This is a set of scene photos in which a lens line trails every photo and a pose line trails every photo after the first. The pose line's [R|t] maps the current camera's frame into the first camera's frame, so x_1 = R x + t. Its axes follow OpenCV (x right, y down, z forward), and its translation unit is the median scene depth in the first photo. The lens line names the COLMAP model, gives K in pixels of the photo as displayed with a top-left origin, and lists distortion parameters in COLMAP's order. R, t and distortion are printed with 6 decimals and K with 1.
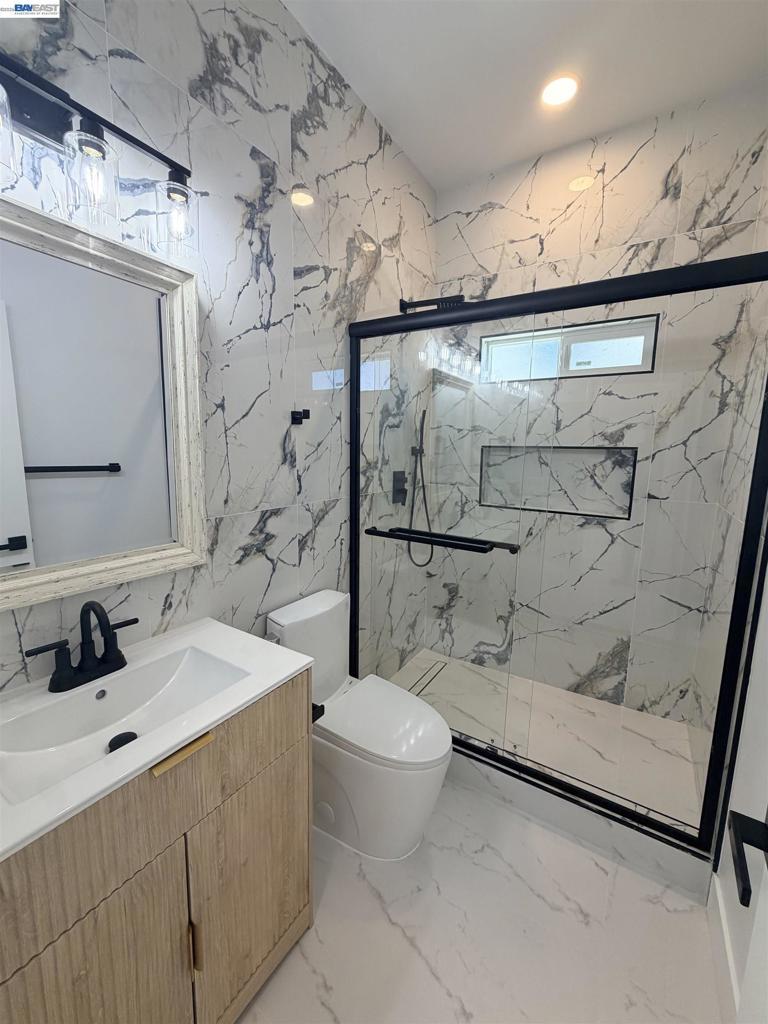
lens RADIAL K [[409.8, 0, 385.2], [0, 409.8, 507.5], [0, 0, 1]] dist [-0.000066, -0.000221]
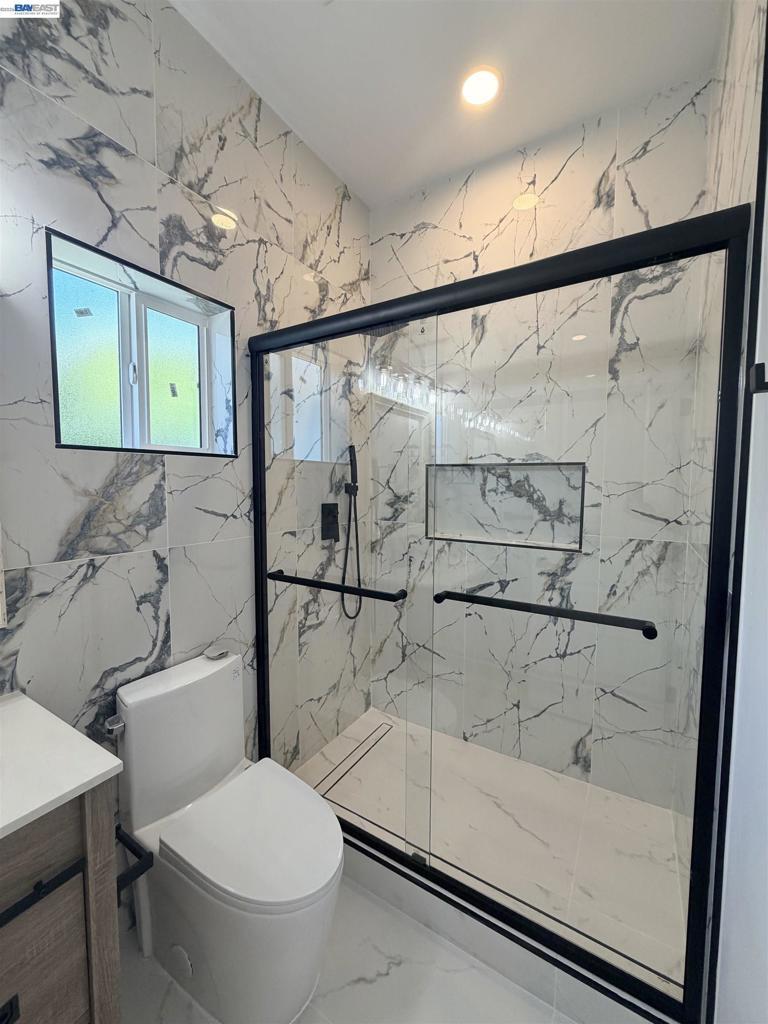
lens RADIAL K [[409.8, 0, 385.7], [0, 409.8, 509.0], [0, 0, 1]] dist [-0.000066, -0.000221]
pose [[0.999919, -0.007498, 0.010290, 0.221790], [0.008350, 0.996312, -0.085402, -0.006791], [-0.009611, 0.085481, 0.996293, 0.169838]]
